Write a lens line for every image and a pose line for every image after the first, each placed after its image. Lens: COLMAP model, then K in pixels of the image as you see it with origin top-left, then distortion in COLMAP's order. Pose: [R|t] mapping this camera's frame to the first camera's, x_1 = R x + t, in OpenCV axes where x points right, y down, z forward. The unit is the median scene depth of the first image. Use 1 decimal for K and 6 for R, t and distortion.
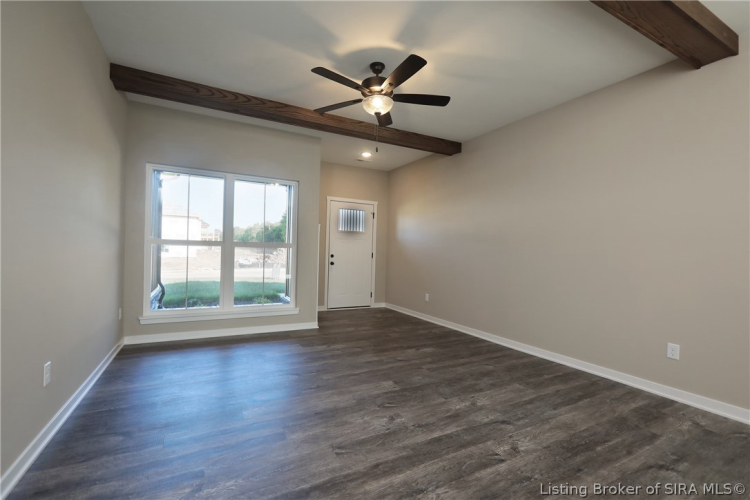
lens RADIAL K [[328.7, 0, 376.3], [0, 328.7, 252.1], [0, 0, 1]] dist [-0.003136, 0.001867]
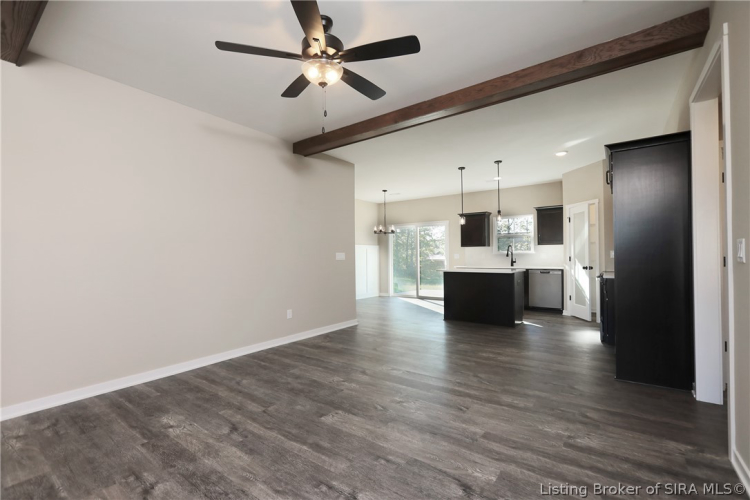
lens RADIAL K [[328.7, 0, 374.0], [0, 328.7, 250.5], [0, 0, 1]] dist [-0.003136, 0.001867]
pose [[-0.424125, -0.005069, 0.905590, -0.762867], [-0.000636, 0.999986, 0.005300, -0.033965], [-0.905604, 0.001672, -0.424122, 1.237870]]
